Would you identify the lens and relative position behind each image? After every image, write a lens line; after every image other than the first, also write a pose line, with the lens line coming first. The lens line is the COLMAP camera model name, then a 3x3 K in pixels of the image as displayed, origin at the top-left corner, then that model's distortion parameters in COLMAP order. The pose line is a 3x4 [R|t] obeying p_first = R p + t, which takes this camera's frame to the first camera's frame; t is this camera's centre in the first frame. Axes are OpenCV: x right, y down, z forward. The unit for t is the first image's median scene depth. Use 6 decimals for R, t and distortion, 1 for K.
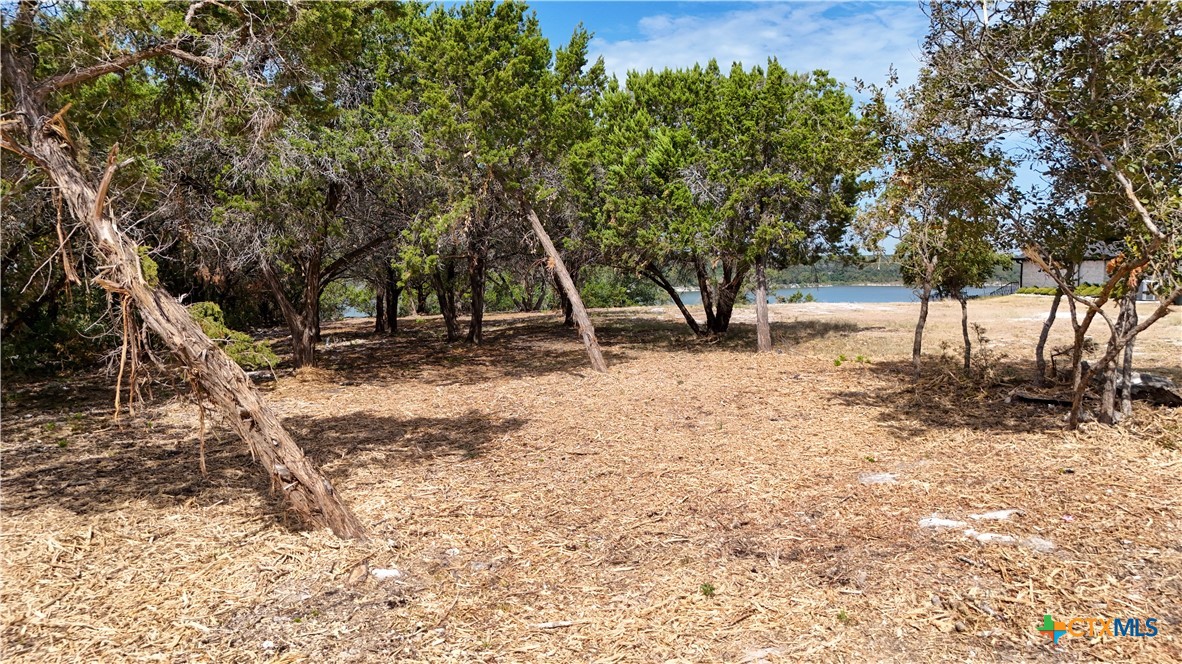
lens RADIAL K [[874.3, 0, 596.5], [0, 874.3, 332.4], [0, 0, 1]] dist [0.061684, -0.058604]
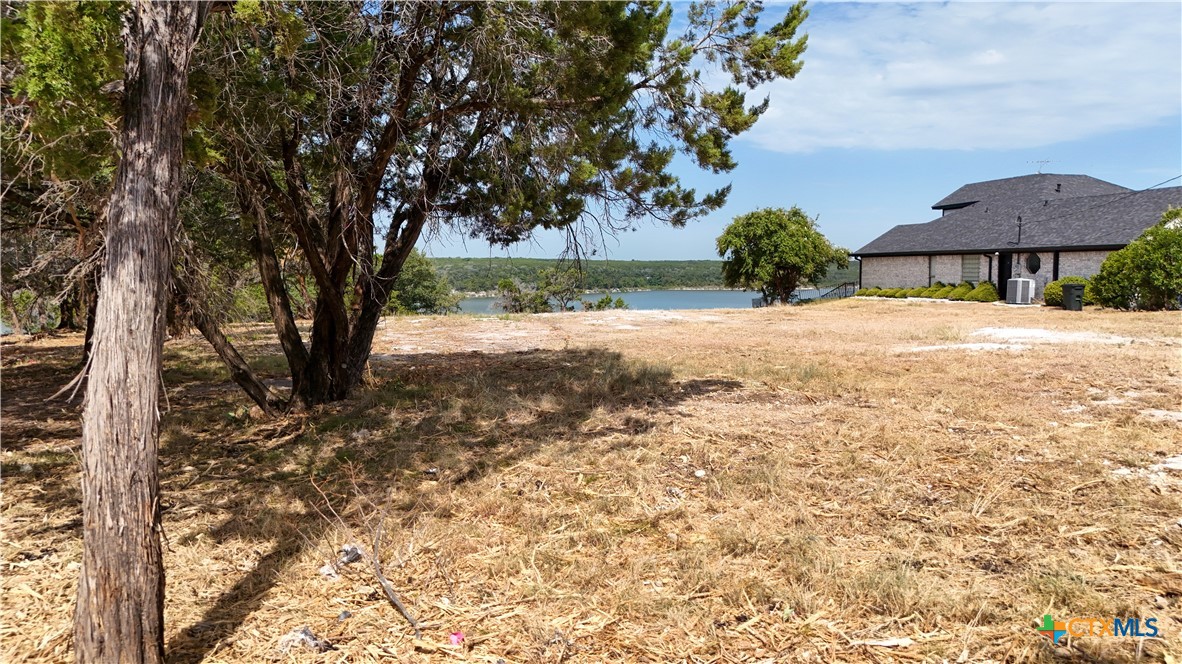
lens RADIAL K [[874.3, 0, 596.5], [0, 874.3, 332.4], [0, 0, 1]] dist [0.061684, -0.058604]
pose [[0.979983, -0.017903, 0.198273, 0.068393], [0.019143, 0.999807, -0.004339, -0.010466], [-0.198157, 0.008048, 0.980137, 0.229362]]
